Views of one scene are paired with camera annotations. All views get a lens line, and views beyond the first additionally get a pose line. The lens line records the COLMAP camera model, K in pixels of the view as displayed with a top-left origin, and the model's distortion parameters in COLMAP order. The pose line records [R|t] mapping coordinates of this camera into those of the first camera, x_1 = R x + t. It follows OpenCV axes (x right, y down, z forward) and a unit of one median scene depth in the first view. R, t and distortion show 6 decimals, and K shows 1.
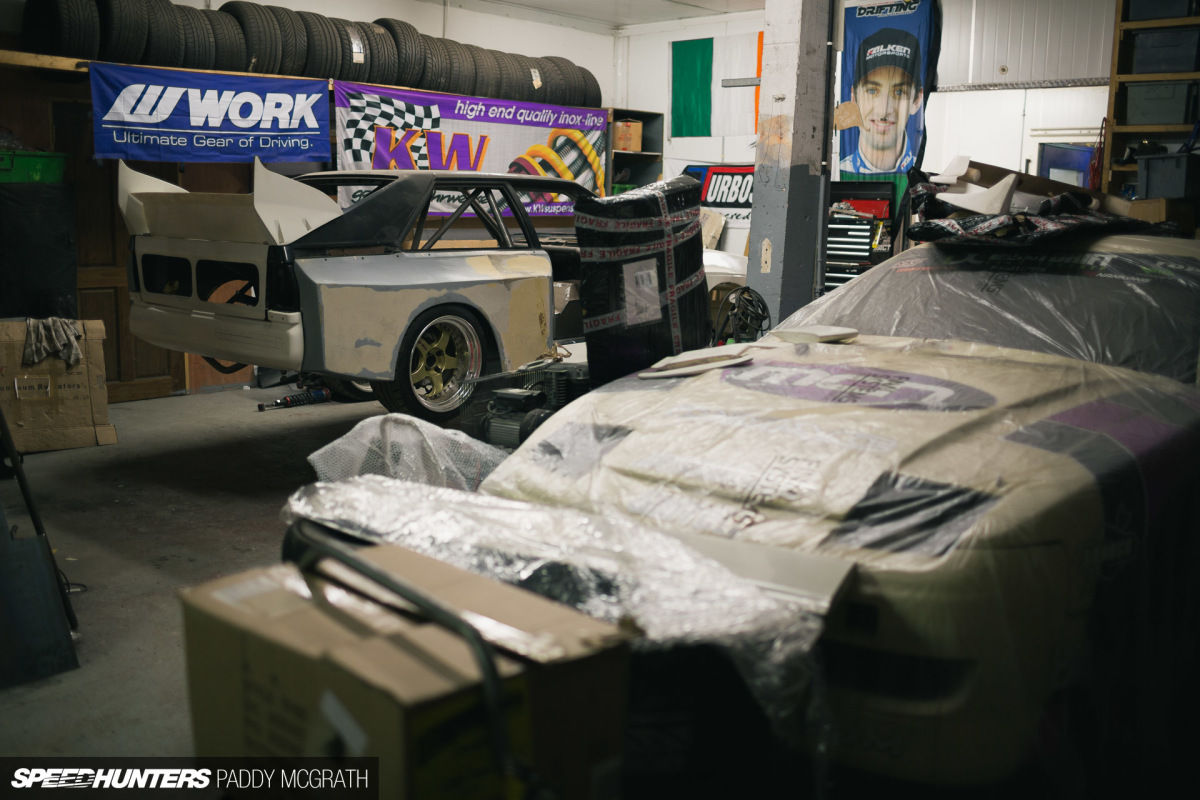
lens RADIAL K [[1155.5, 0, 619.5], [0, 1155.5, 409.0], [0, 0, 1]] dist [-0.068117, 0.000000]
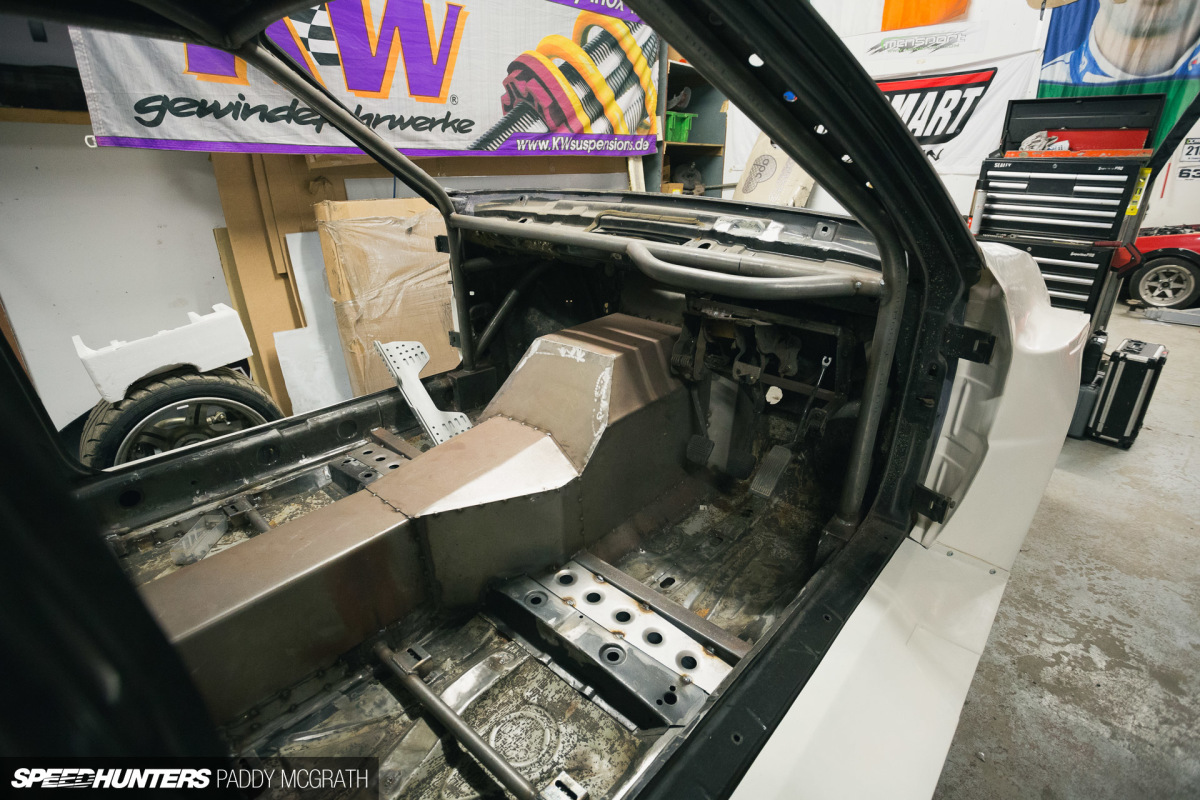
lens RADIAL K [[593.8, 0, 623.9], [0, 593.8, 387.4], [0, 0, 1]] dist [-0.028083, 0.009803]
pose [[0.999983, 0.001264, -0.005674, -0.041901], [-0.000107, 0.979913, 0.199426, -0.135555], [0.005812, -0.199422, 0.979897, 0.825302]]
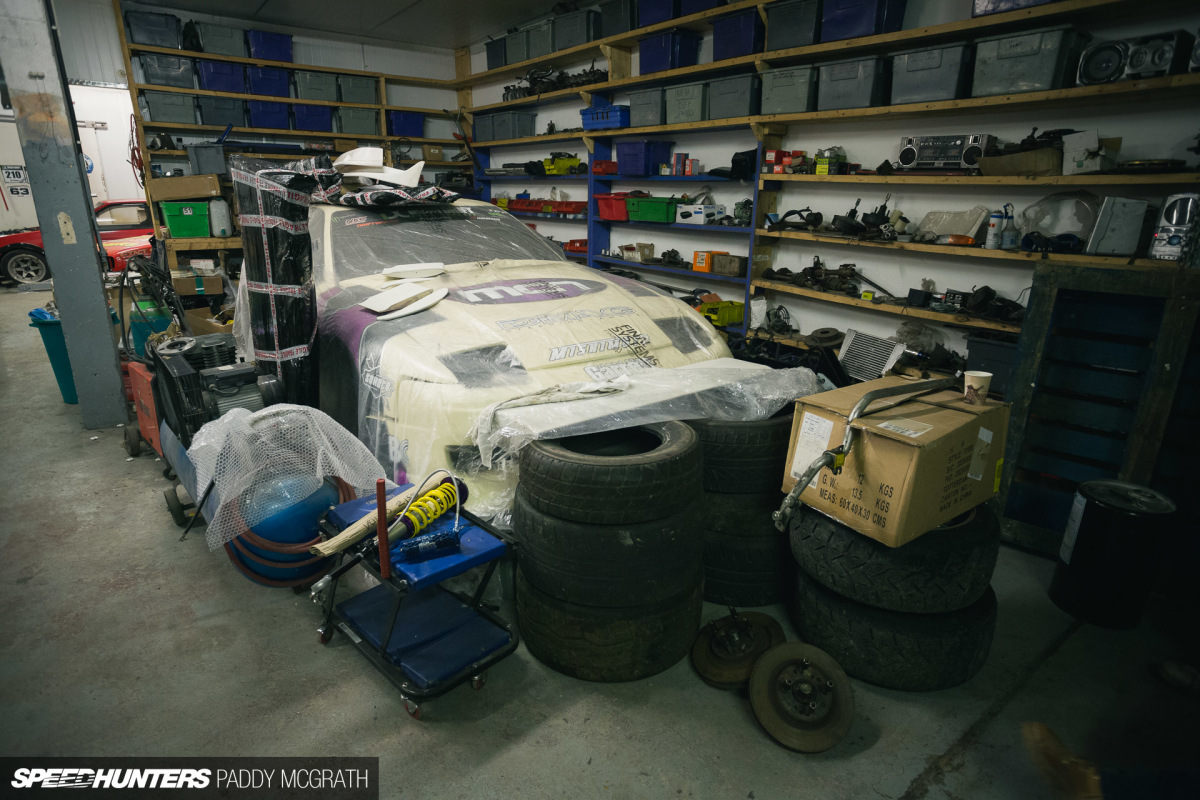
lens RADIAL K [[663.7, 0, 610.4], [0, 663.7, 421.9], [0, 0, 1]] dist [-0.079464, 0.030650]
pose [[0.184322, -0.328436, 0.926366, -0.320475], [0.149753, 0.940896, 0.303791, -0.050490], [-0.971390, 0.082731, 0.222613, 0.290793]]
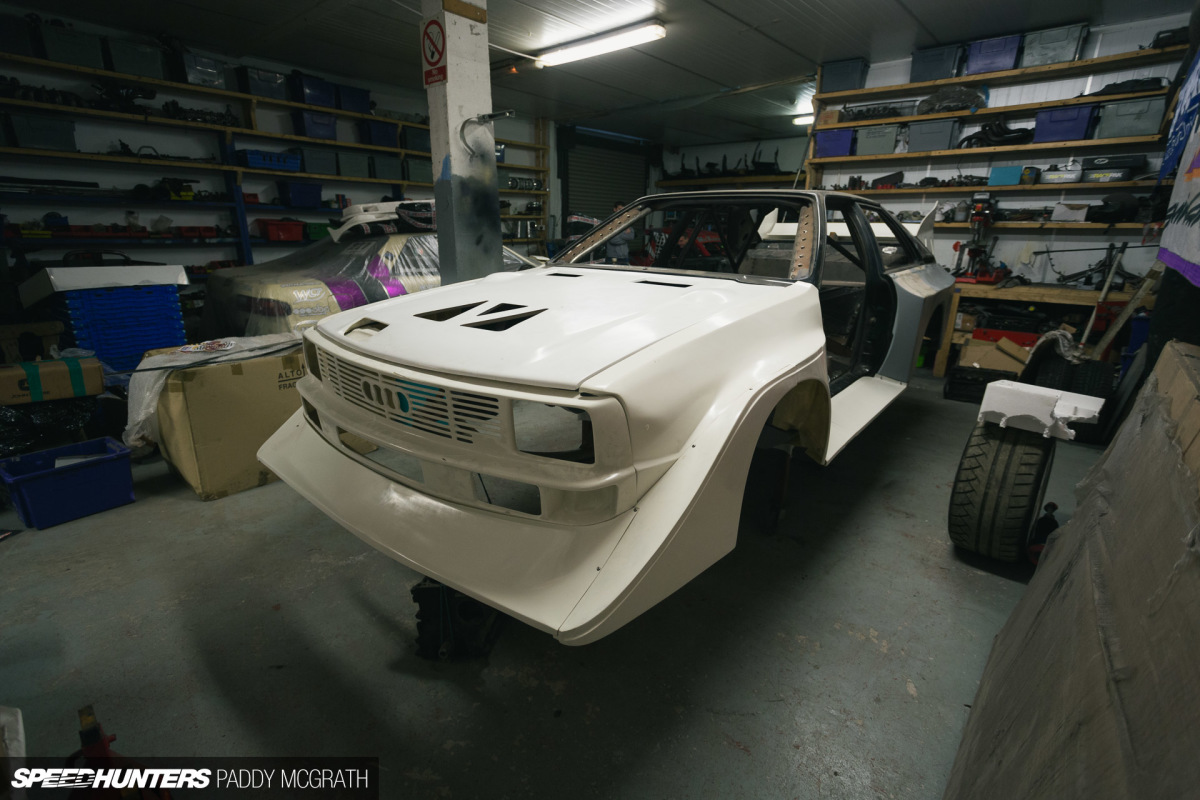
lens RADIAL K [[593.8, 0, 613.9], [0, 593.8, 397.2], [0, 0, 1]] dist [-0.028083, 0.009803]
pose [[-0.999208, -0.023457, -0.032140, -0.014482], [-0.035219, 0.897274, 0.440068, -0.236031], [0.018515, 0.440851, -0.897389, 1.360533]]
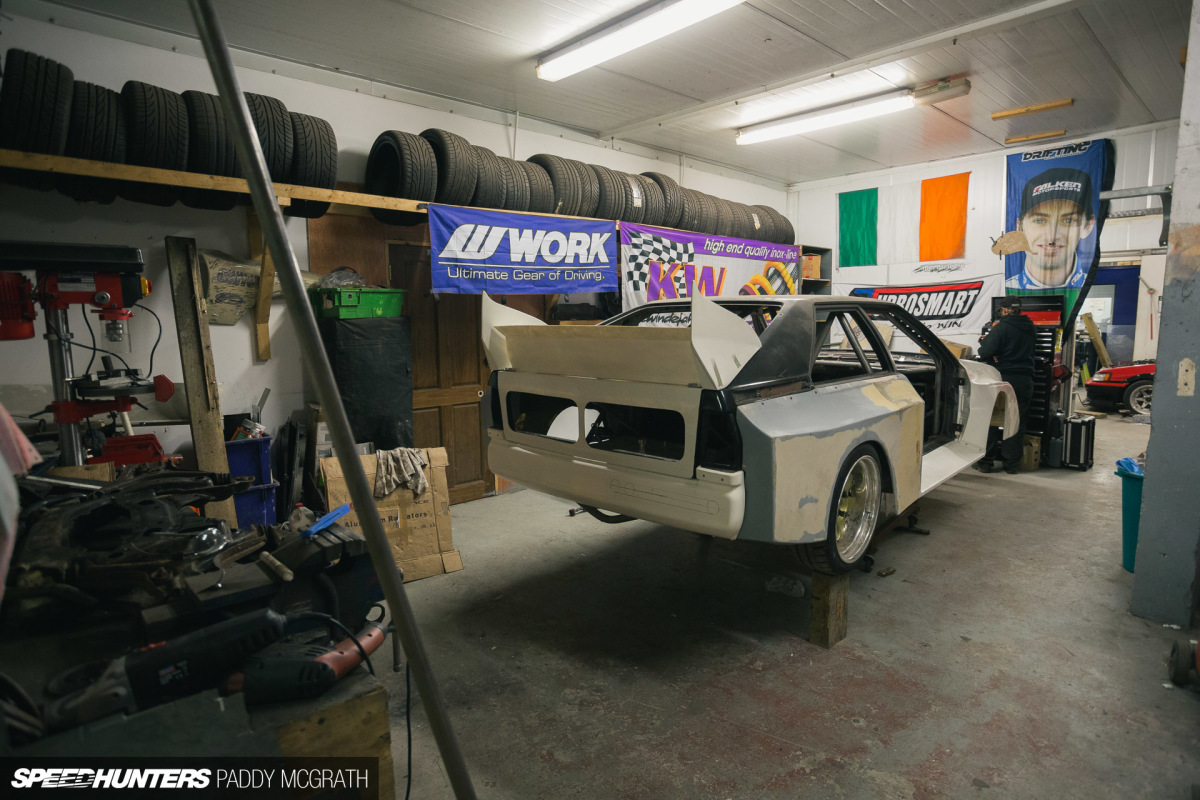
lens RADIAL K [[663.7, 0, 600.0], [0, 663.7, 395.9], [0, 0, 1]] dist [-0.079464, 0.030650]
pose [[0.996465, -0.023711, -0.080590, -0.234387], [0.019028, 0.998112, -0.058397, -0.077109], [0.081822, 0.056657, 0.995035, 0.365134]]
